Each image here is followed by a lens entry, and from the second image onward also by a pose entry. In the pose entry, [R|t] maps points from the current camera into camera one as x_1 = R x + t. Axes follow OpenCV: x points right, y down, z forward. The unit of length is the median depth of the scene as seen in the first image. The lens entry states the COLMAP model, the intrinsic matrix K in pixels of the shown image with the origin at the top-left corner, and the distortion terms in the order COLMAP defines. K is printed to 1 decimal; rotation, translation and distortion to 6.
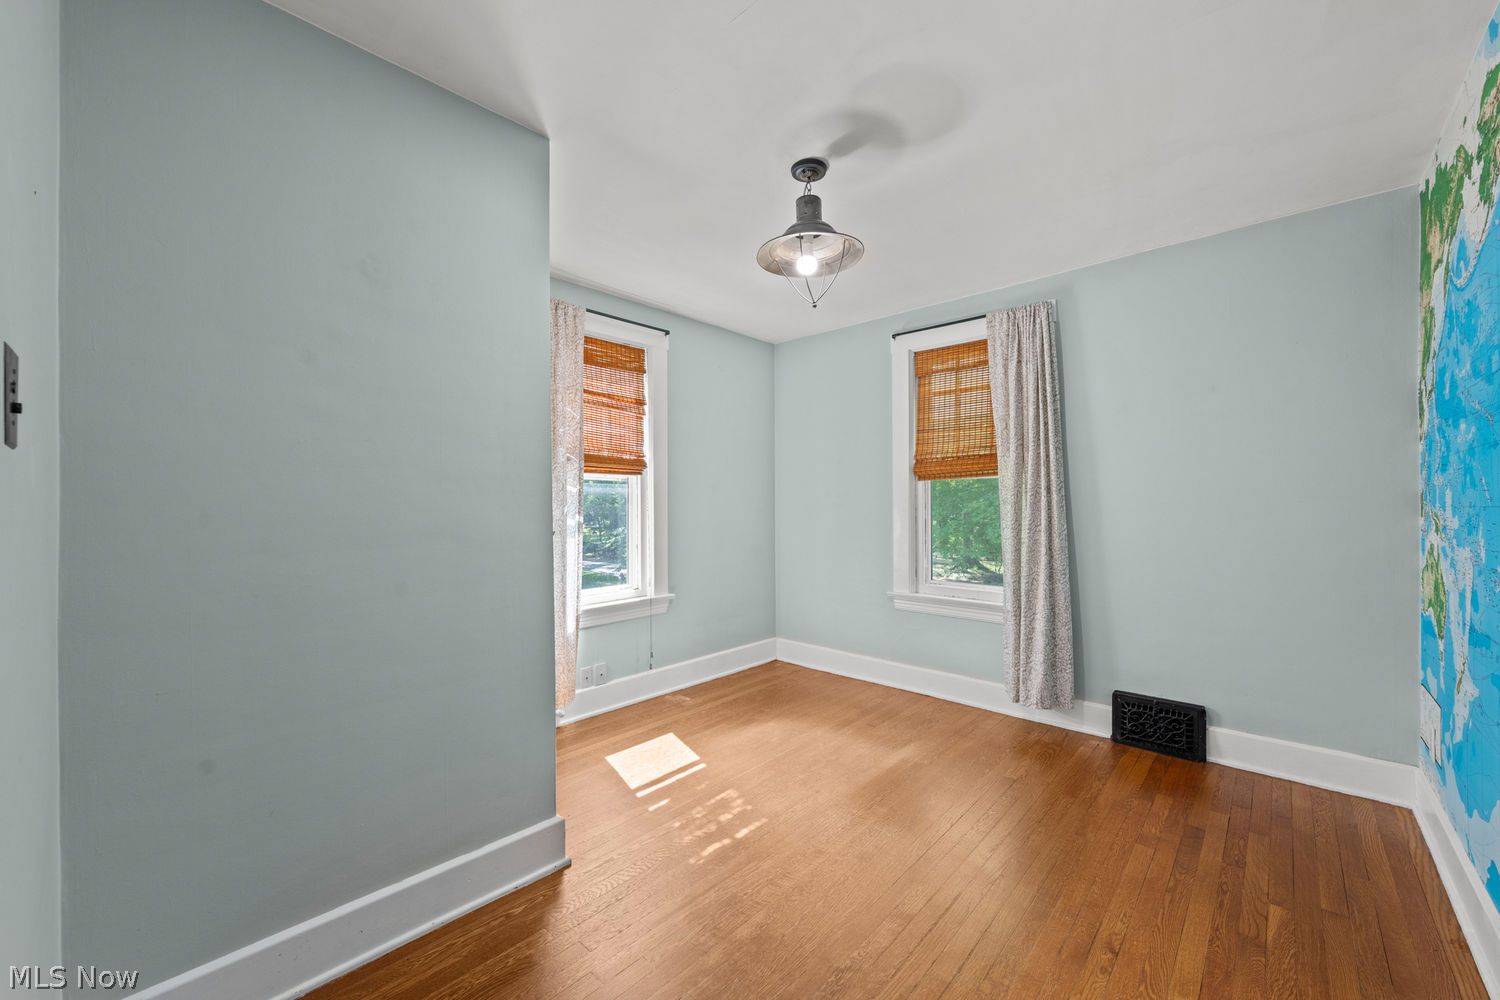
lens RADIAL K [[578.6, 0, 750.7], [0, 578.6, 499.4], [0, 0, 1]] dist [-0.009416, -0.000368]
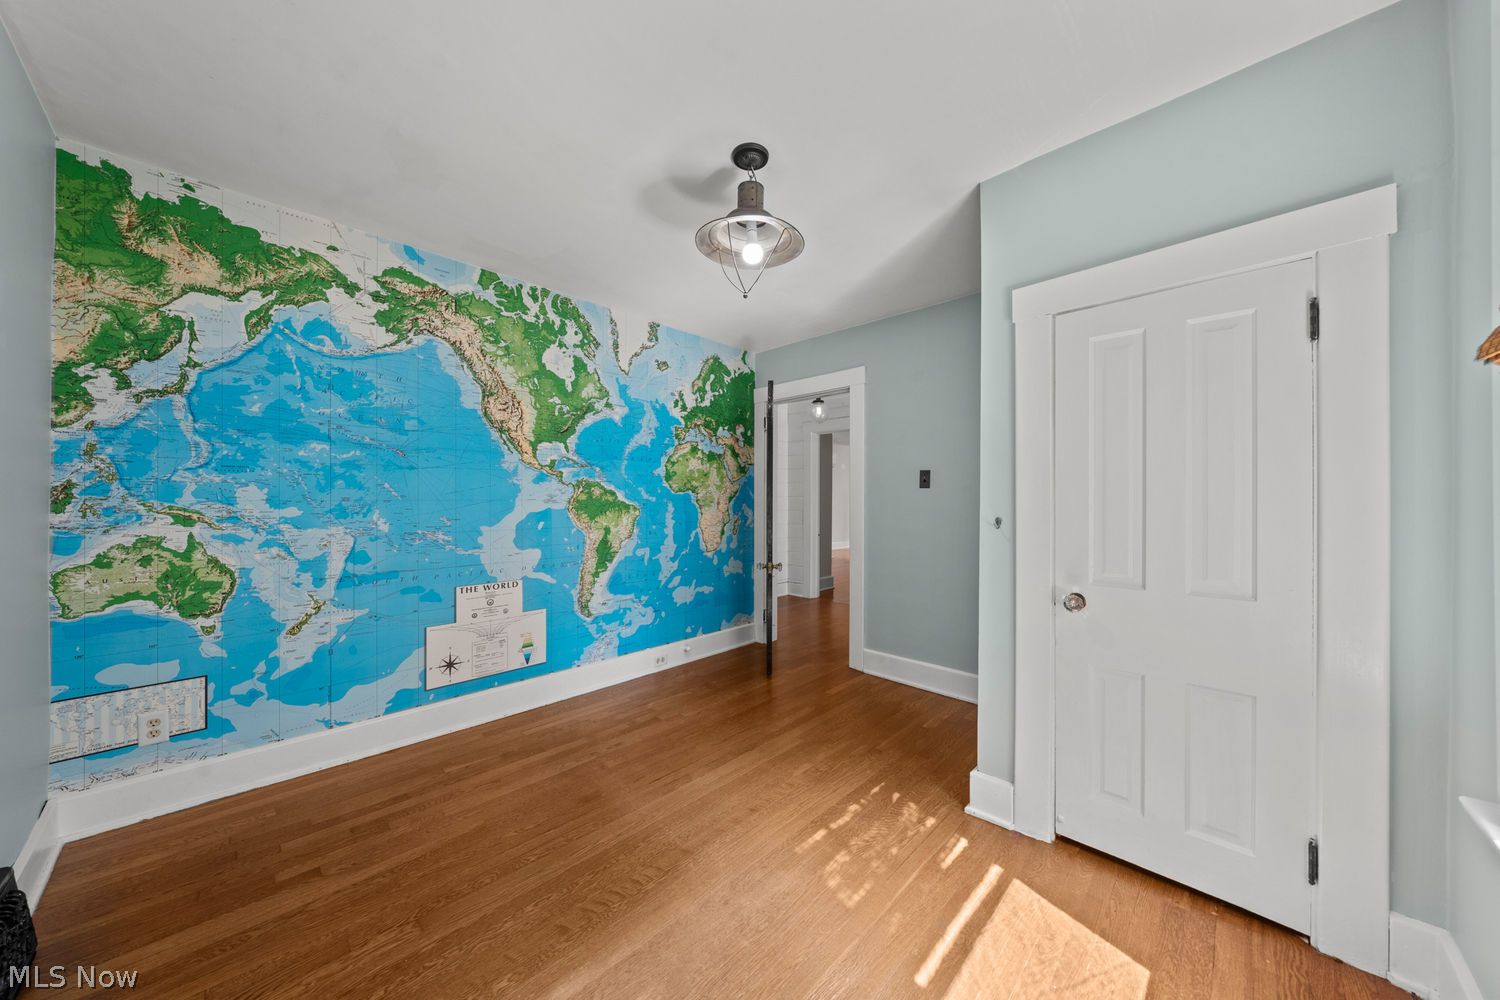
lens RADIAL K [[513.3, 0, 747.5], [0, 513.3, 496.2], [0, 0, 1]] dist [-0.005733, -0.000121]
pose [[-0.999447, 0.001952, 0.033187, 0.074072], [0.001873, 0.999995, -0.002411, 0.007500], [-0.033192, -0.002348, -0.999446, 1.789950]]
